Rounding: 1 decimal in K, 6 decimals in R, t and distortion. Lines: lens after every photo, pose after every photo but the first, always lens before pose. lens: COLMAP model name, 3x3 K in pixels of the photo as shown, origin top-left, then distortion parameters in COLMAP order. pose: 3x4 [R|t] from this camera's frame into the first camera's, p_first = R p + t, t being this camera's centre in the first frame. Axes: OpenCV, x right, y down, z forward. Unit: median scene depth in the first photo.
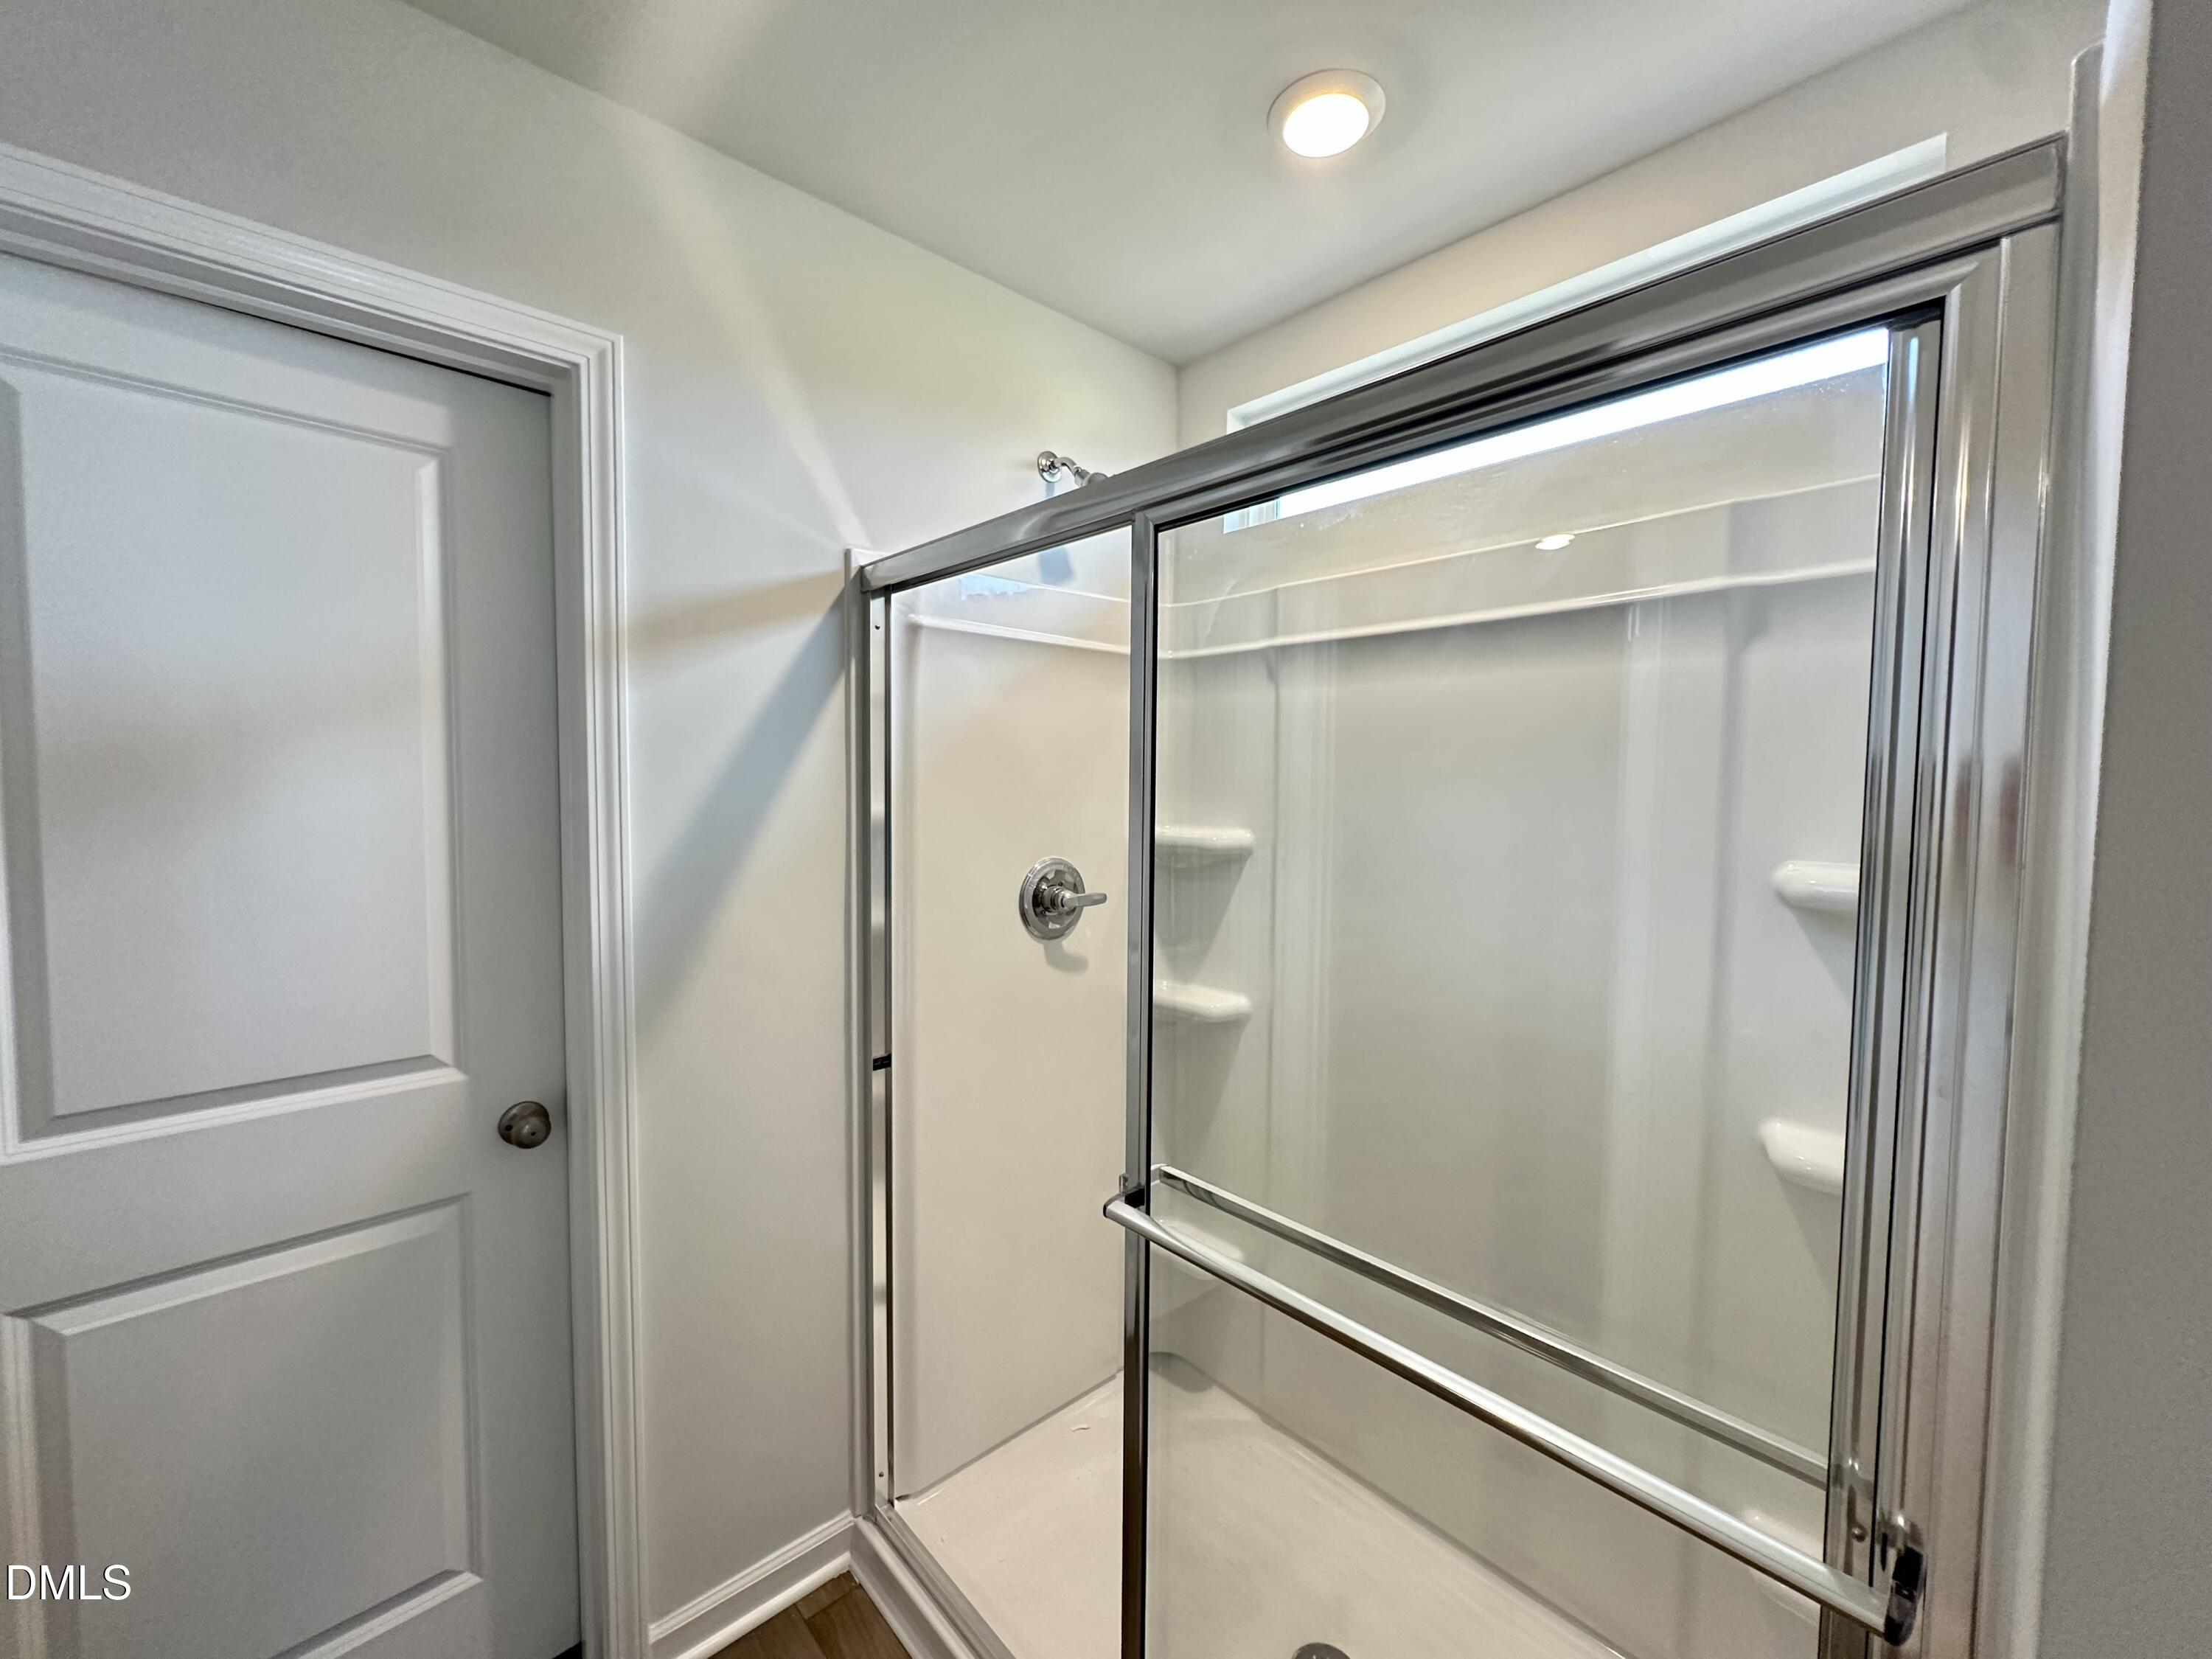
lens RADIAL K [[886.2, 0, 1106.0], [0, 886.2, 829.5], [0, 0, 1]] dist [-0.000921, 0.000344]
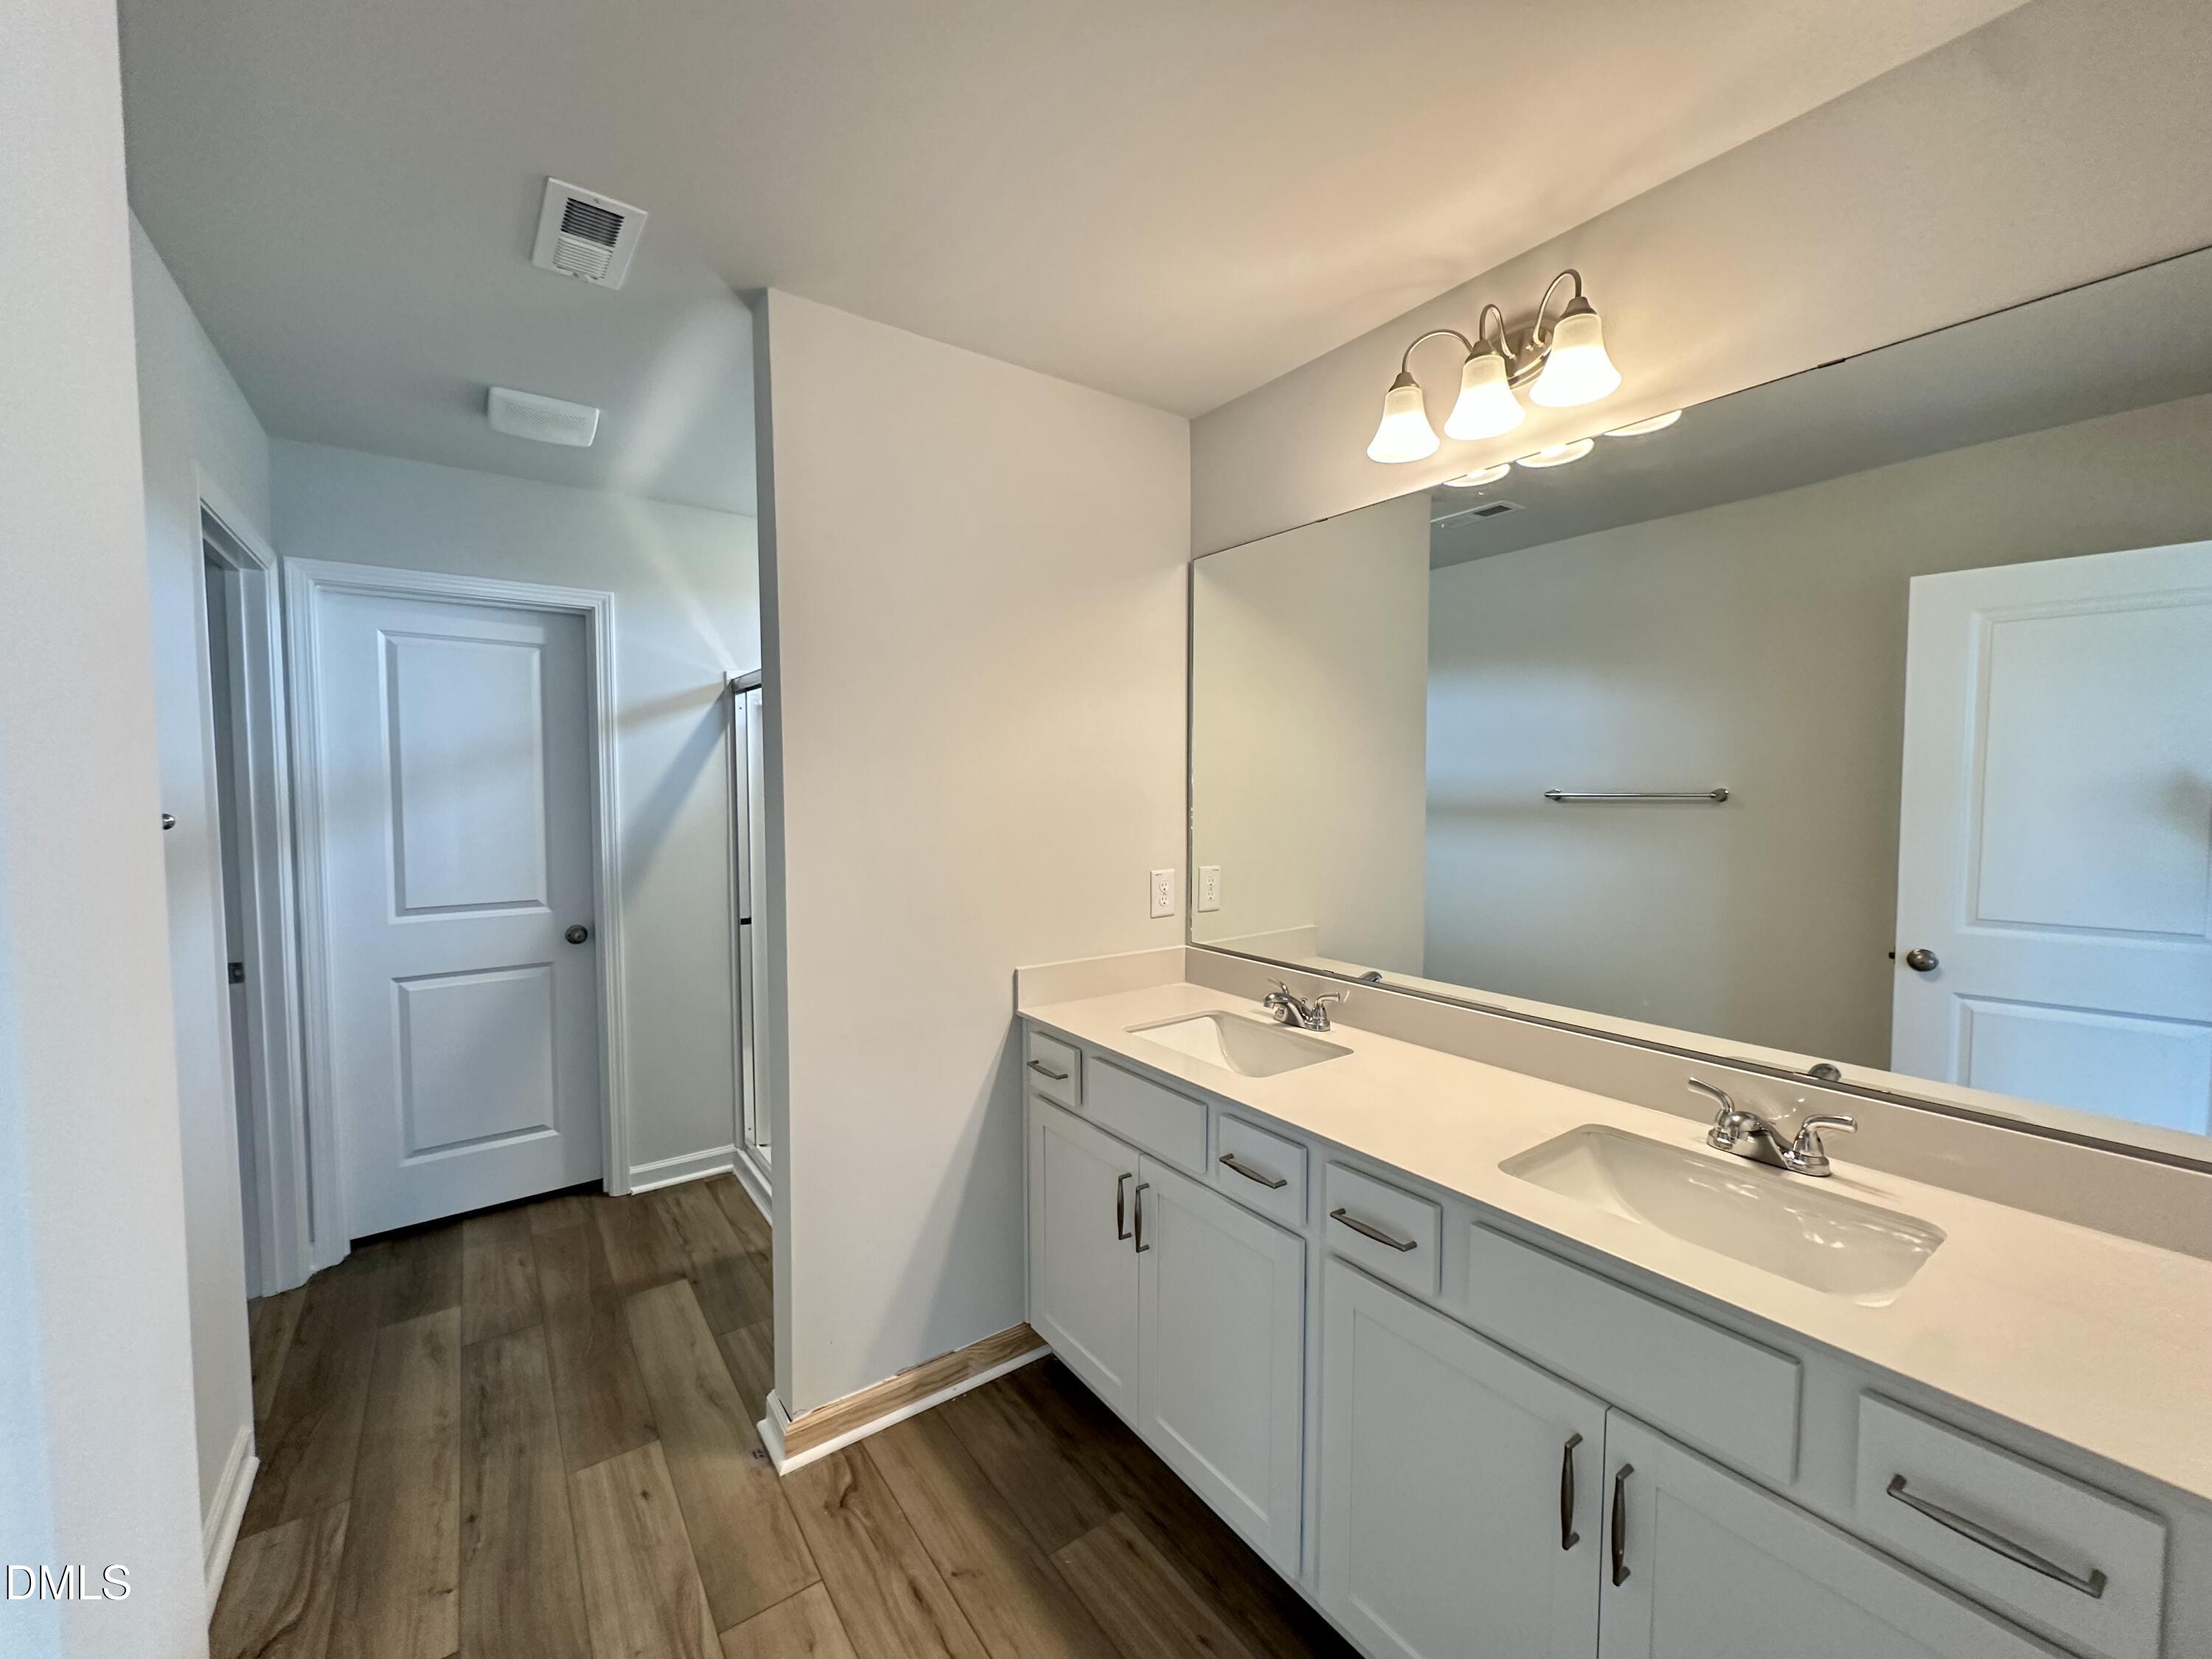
lens RADIAL K [[886.2, 0, 1106.0], [0, 886.2, 829.5], [0, 0, 1]] dist [-0.000921, 0.000344]
pose [[0.992083, -0.004734, -0.125493, 0.969380], [0.004075, 0.999977, -0.005504, 0.079244], [0.125516, 0.004949, 0.992079, -1.077382]]
